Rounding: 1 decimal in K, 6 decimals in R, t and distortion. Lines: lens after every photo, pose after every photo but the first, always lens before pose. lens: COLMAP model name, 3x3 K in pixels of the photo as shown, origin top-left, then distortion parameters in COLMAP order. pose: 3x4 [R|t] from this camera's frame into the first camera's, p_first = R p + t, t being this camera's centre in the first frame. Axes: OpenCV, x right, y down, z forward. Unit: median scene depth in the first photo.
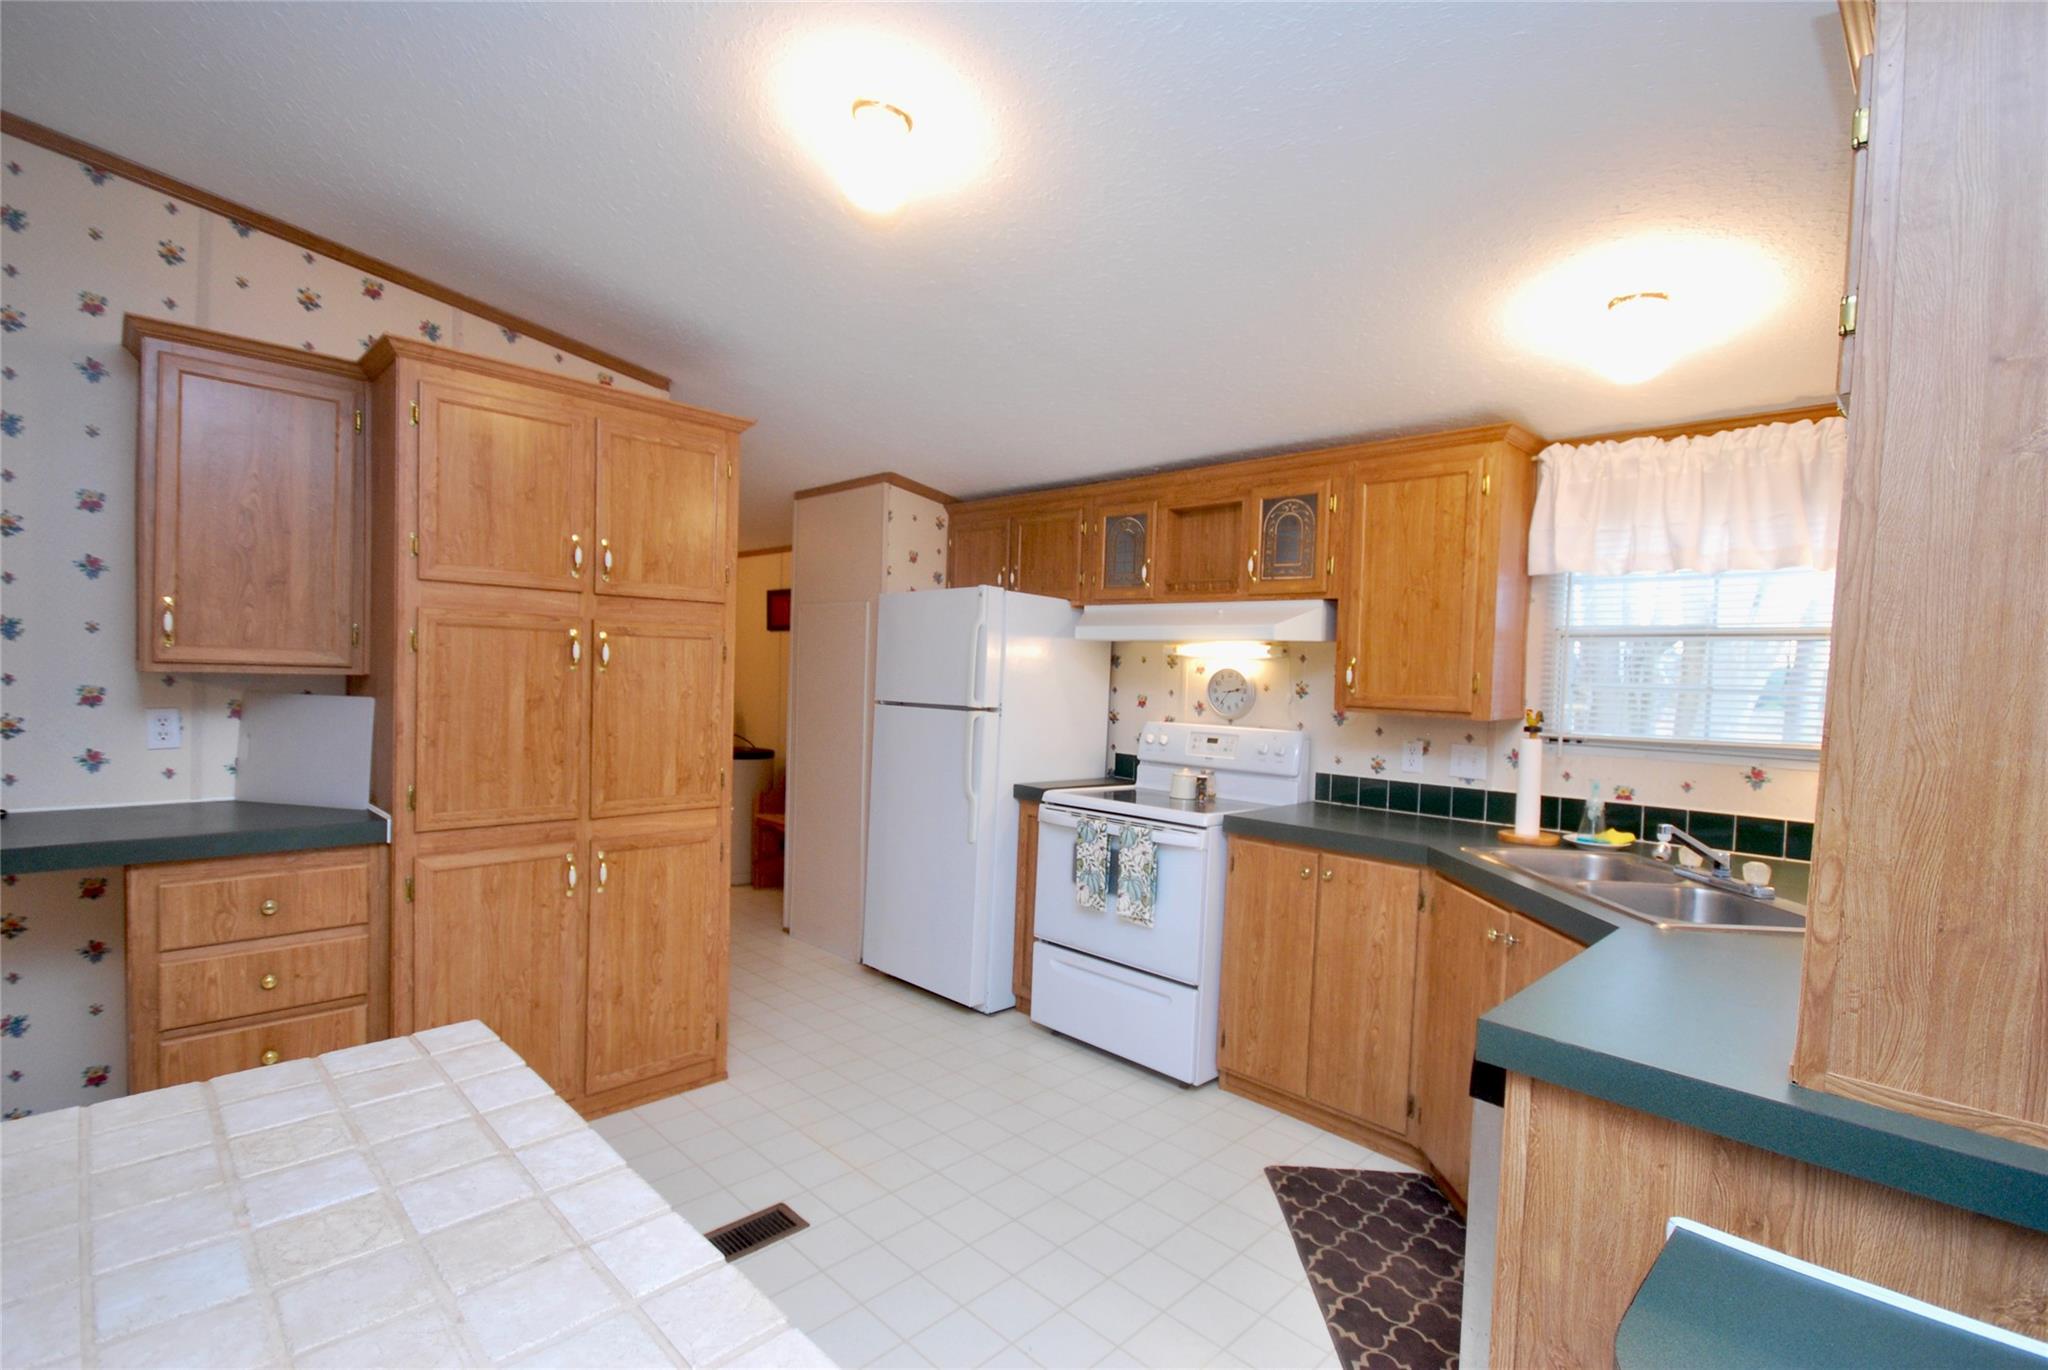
lens RADIAL K [[927.1, 0, 1032.2], [0, 927.1, 694.4], [0, 0, 1]] dist [0.003099, 0.000458]
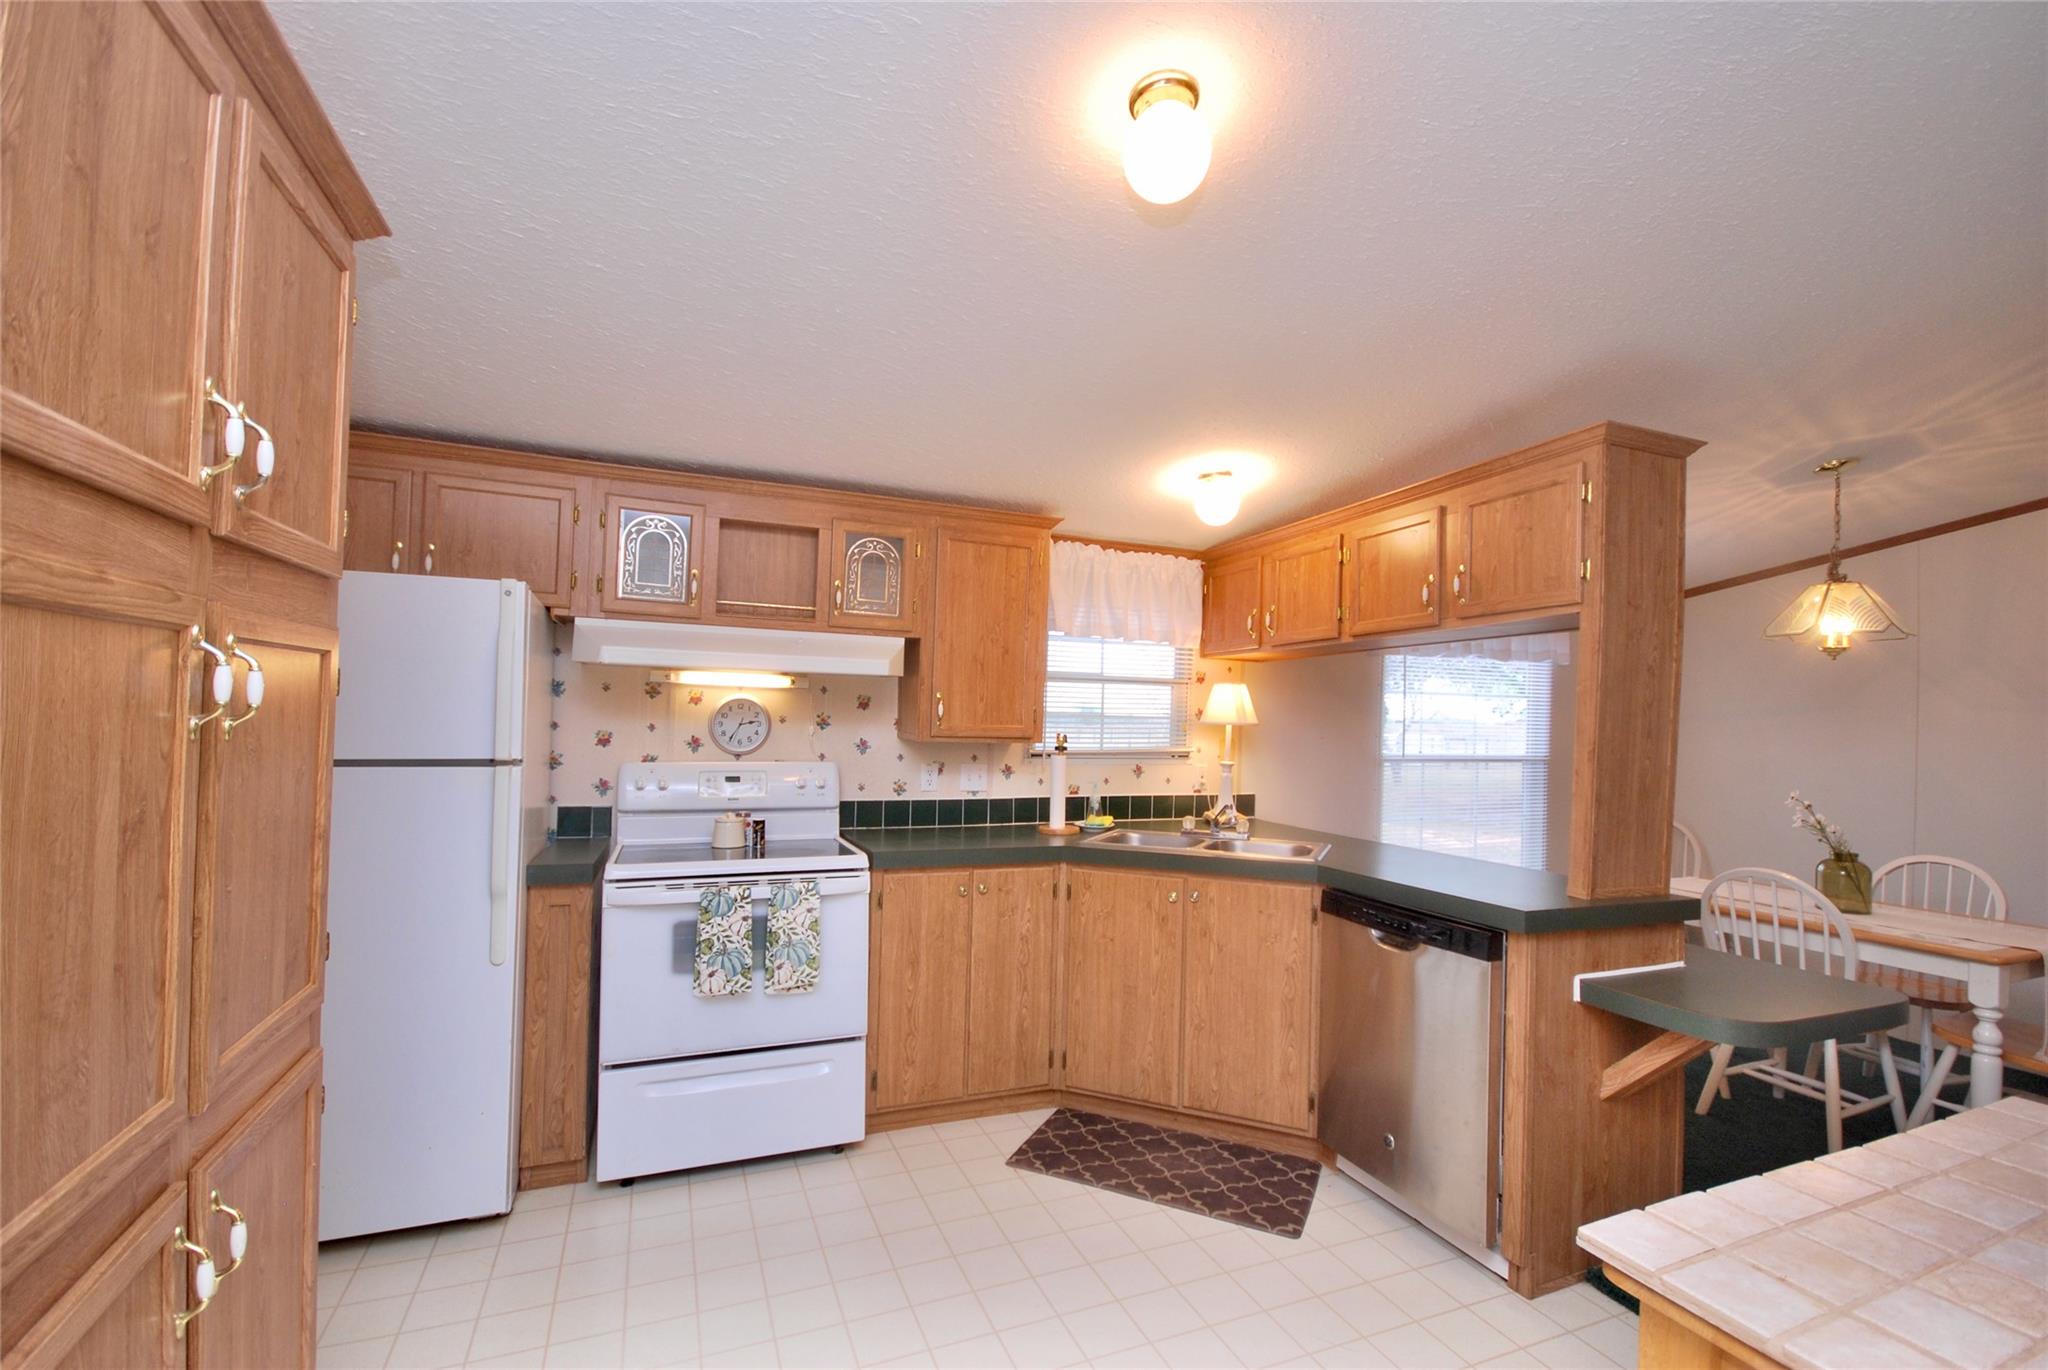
lens RADIAL K [[903.6, 0, 1021.7], [0, 903.6, 699.3], [0, 0, 1]] dist [-0.003030, 0.000371]
pose [[0.397273, -0.005827, 0.917682, -0.631204], [0.010339, 0.999945, 0.001873, -0.033690], [-0.917642, 0.008744, 0.397311, 0.492426]]
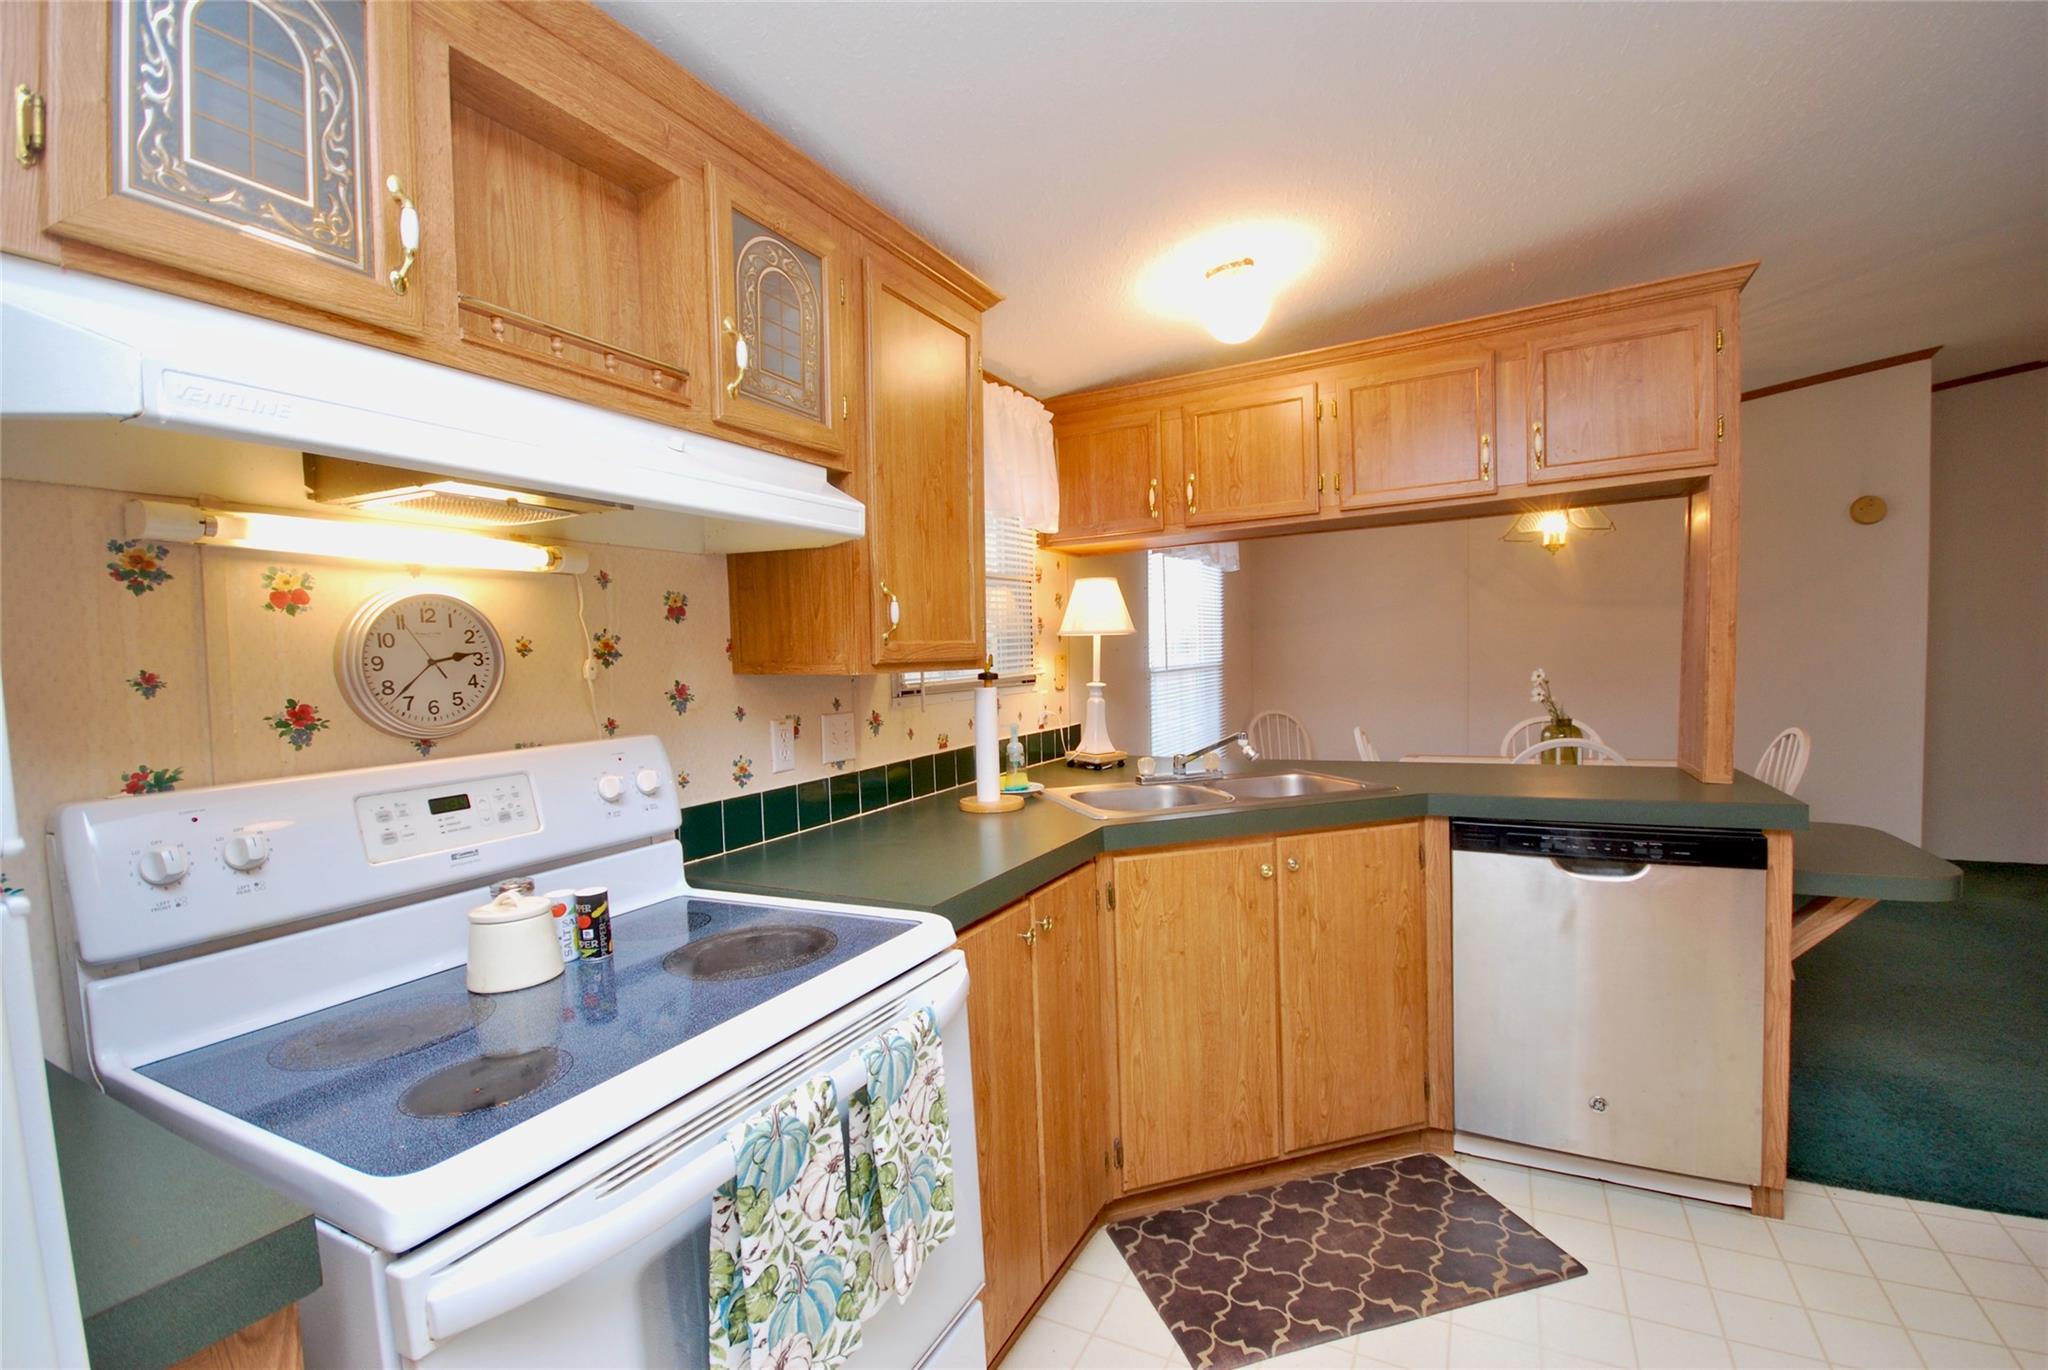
lens RADIAL K [[903.6, 0, 1026.1], [0, 903.6, 700.4], [0, 0, 1]] dist [-0.003030, 0.000371]
pose [[-0.298883, -0.073355, 0.951466, -0.239367], [0.043488, 0.994958, 0.090369, -0.012600], [-0.953298, 0.068387, -0.294186, 1.121510]]
